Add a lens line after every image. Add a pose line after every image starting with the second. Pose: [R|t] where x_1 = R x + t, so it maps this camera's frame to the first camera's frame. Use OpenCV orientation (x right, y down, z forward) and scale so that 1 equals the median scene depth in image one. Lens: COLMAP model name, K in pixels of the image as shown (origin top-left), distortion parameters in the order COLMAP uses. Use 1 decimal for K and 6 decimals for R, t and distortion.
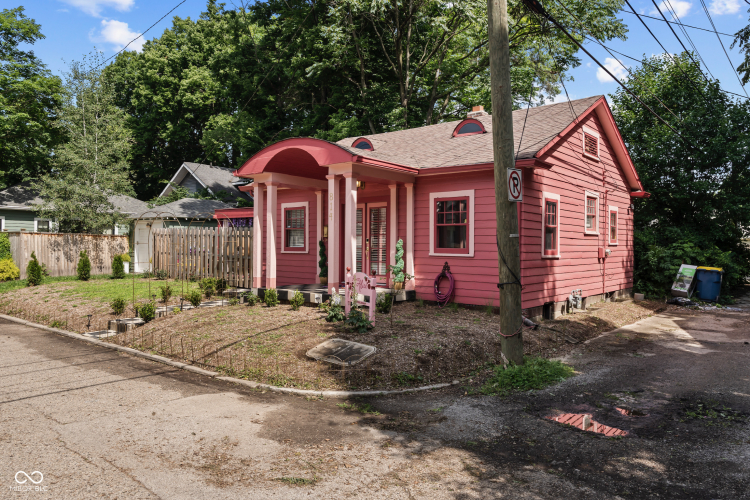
lens RADIAL K [[529.3, 0, 375.2], [0, 529.3, 248.5], [0, 0, 1]] dist [-0.000067, -0.000001]
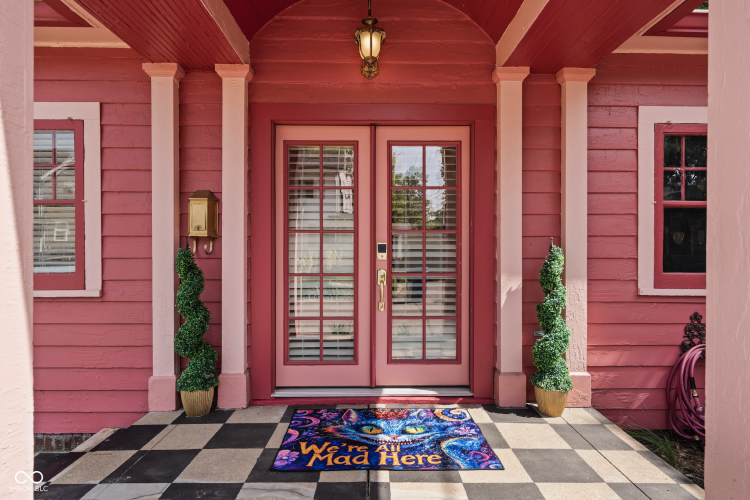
lens RADIAL K [[434.7, 0, 376.9], [0, 434.7, 251.6], [0, 0, 1]] dist [0.008507, 0.001232]
pose [[0.761573, -0.010760, 0.647990, -0.197909], [0.007934, 0.999942, 0.007280, -0.017322], [-0.648030, -0.000403, 0.761614, 0.898436]]
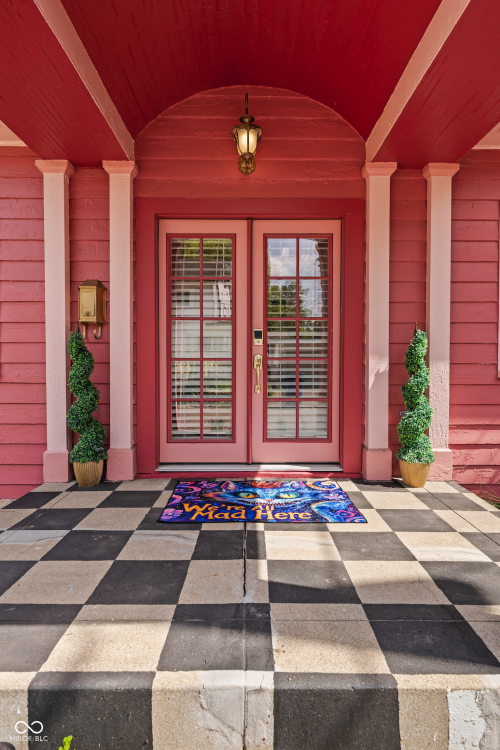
lens RADIAL K [[434.7, 0, 250.2], [0, 434.7, 370.8], [0, 0, 1]] dist [0.008507, 0.001232]
pose [[0.768012, -0.021205, 0.640085, -0.210799], [0.007723, 0.999686, 0.023852, 0.000592], [-0.640389, -0.013375, 0.767934, 0.882336]]
